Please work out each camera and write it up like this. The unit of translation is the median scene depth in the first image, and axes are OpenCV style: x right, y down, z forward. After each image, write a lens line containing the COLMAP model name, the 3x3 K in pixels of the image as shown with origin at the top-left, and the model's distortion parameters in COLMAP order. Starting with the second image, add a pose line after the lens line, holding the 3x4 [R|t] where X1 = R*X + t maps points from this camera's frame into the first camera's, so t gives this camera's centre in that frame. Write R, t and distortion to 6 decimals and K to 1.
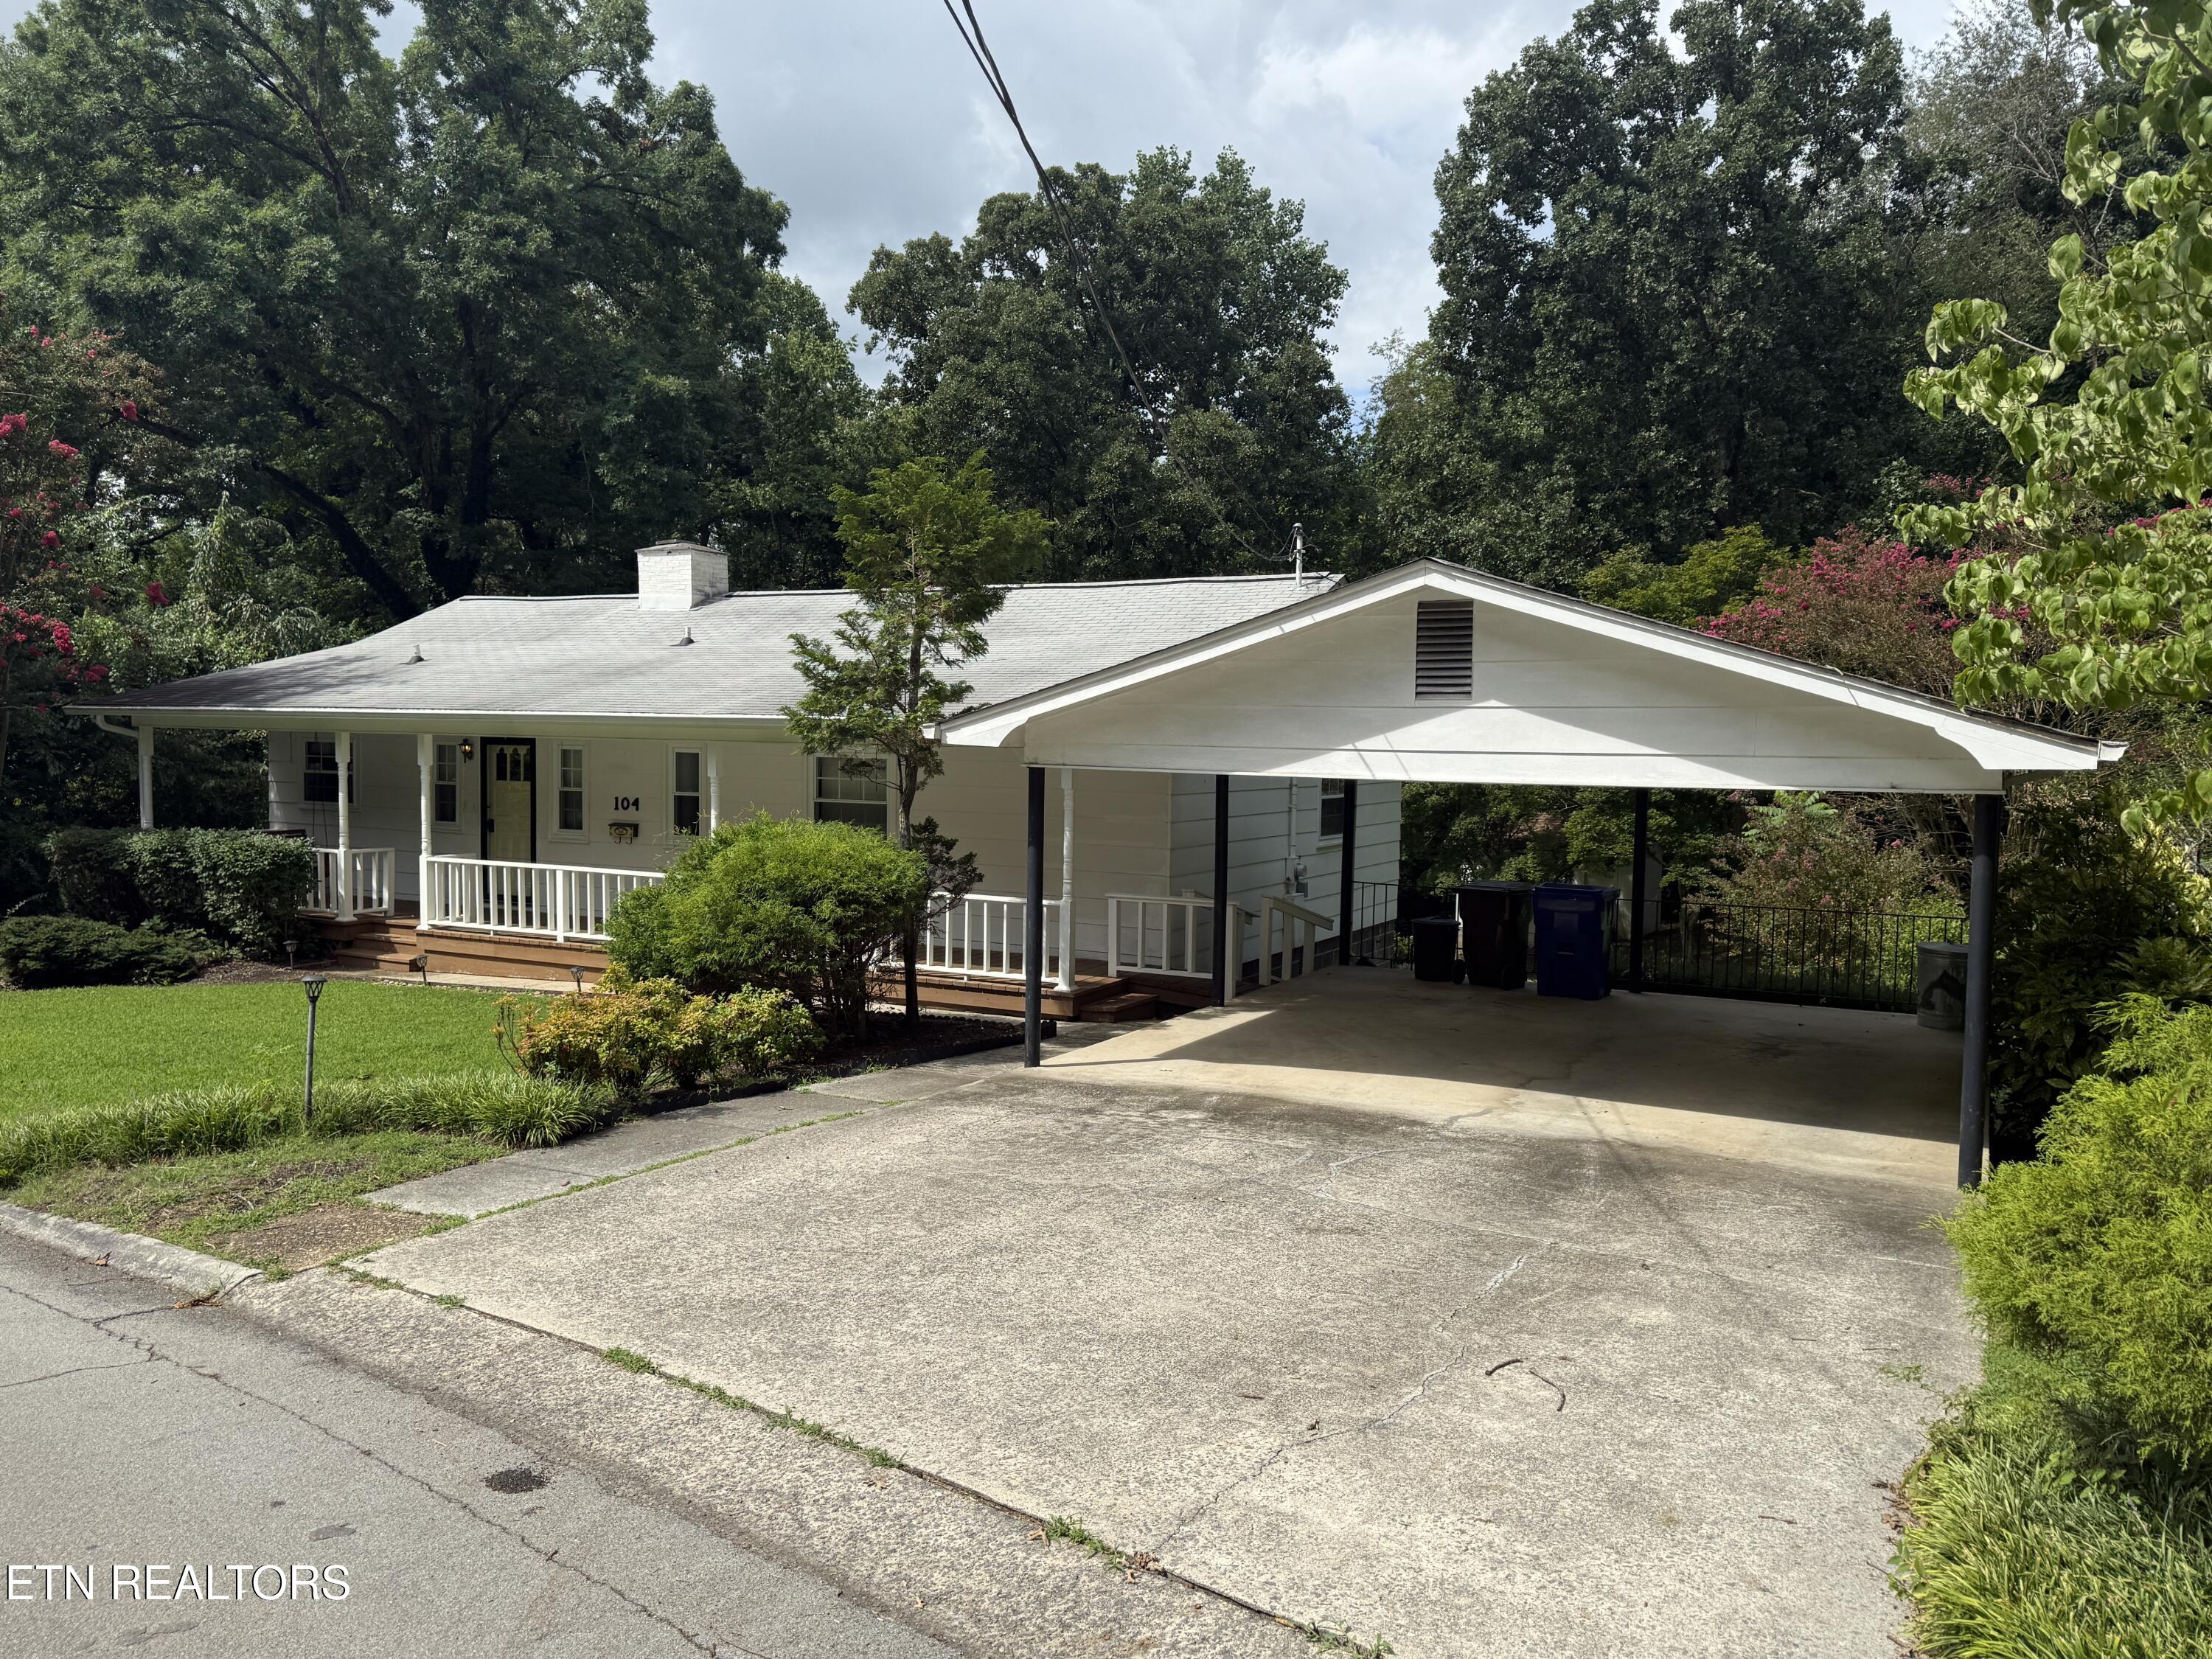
lens RADIAL K [[1637.0, 0, 1105.0], [0, 1637.0, 834.8], [0, 0, 1]] dist [0.028882, -0.000469]
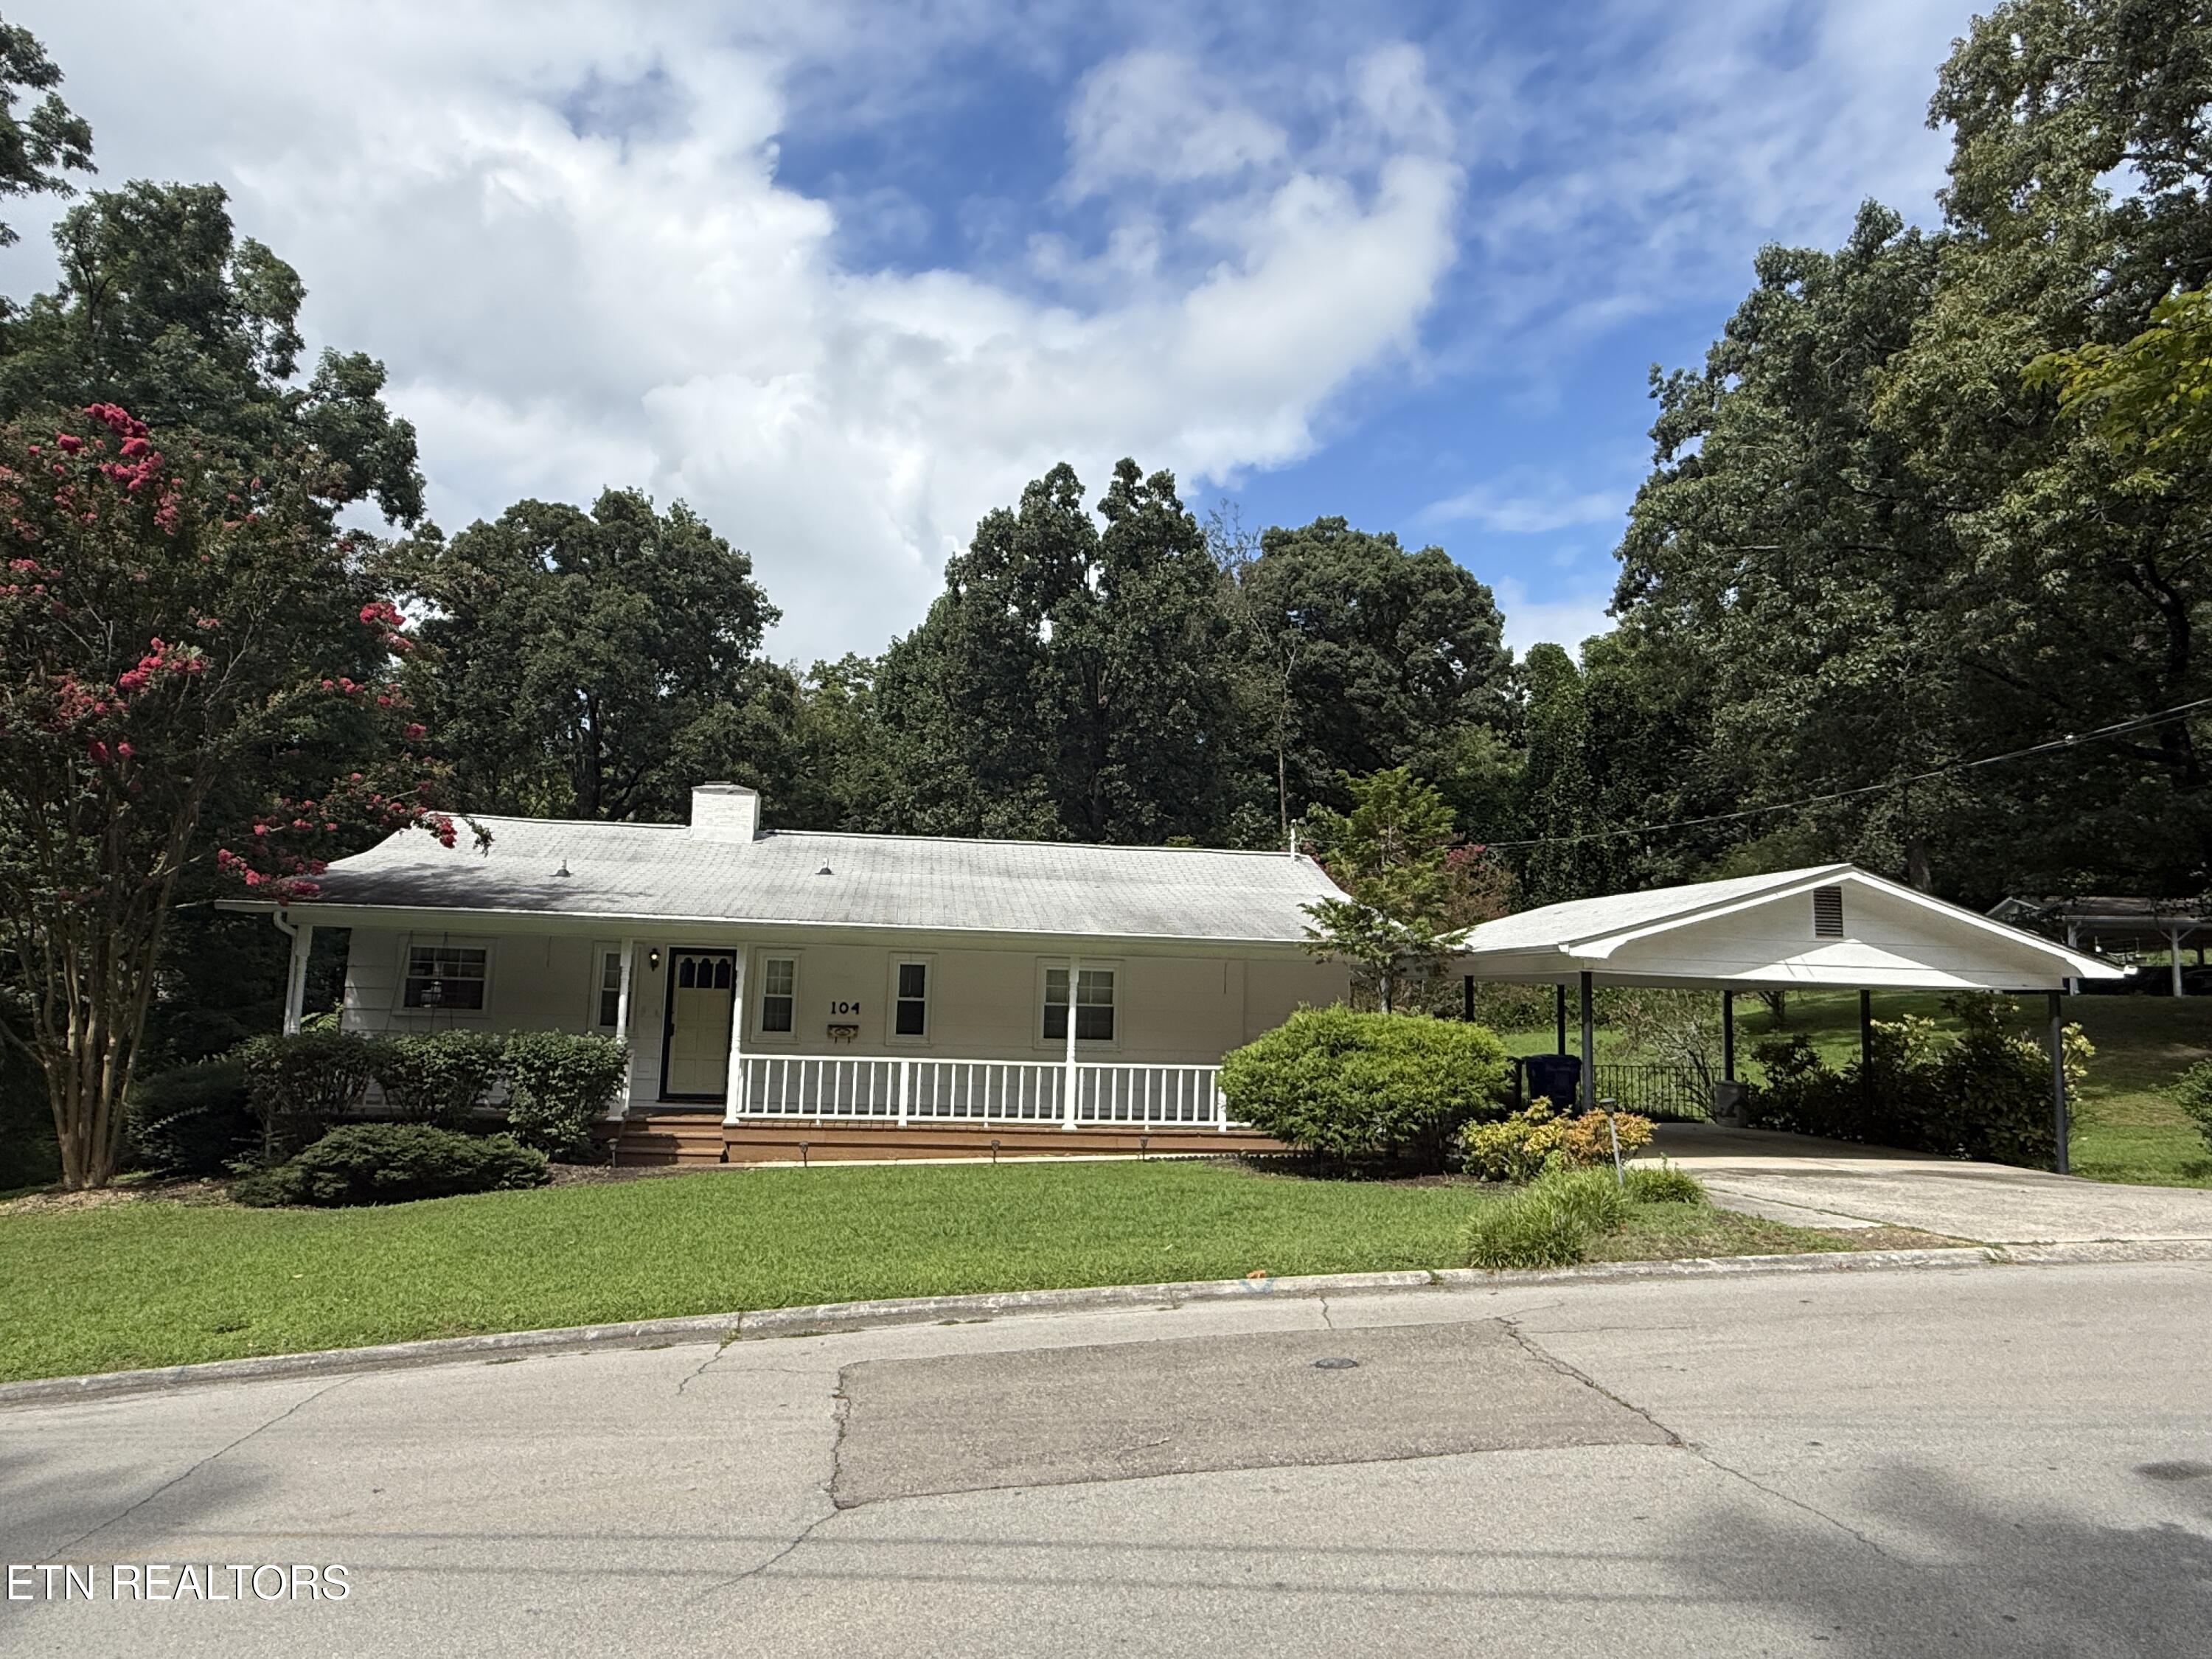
lens RADIAL K [[1331.4, 0, 1105.0], [0, 1331.4, 825.9], [0, 0, 1]] dist [0.002919, 0.001322]
pose [[0.810944, 0.084338, 0.579014, -0.717253], [0.019071, 0.985222, -0.170217, 0.018372], [-0.584813, 0.149079, 0.797351, 0.127868]]
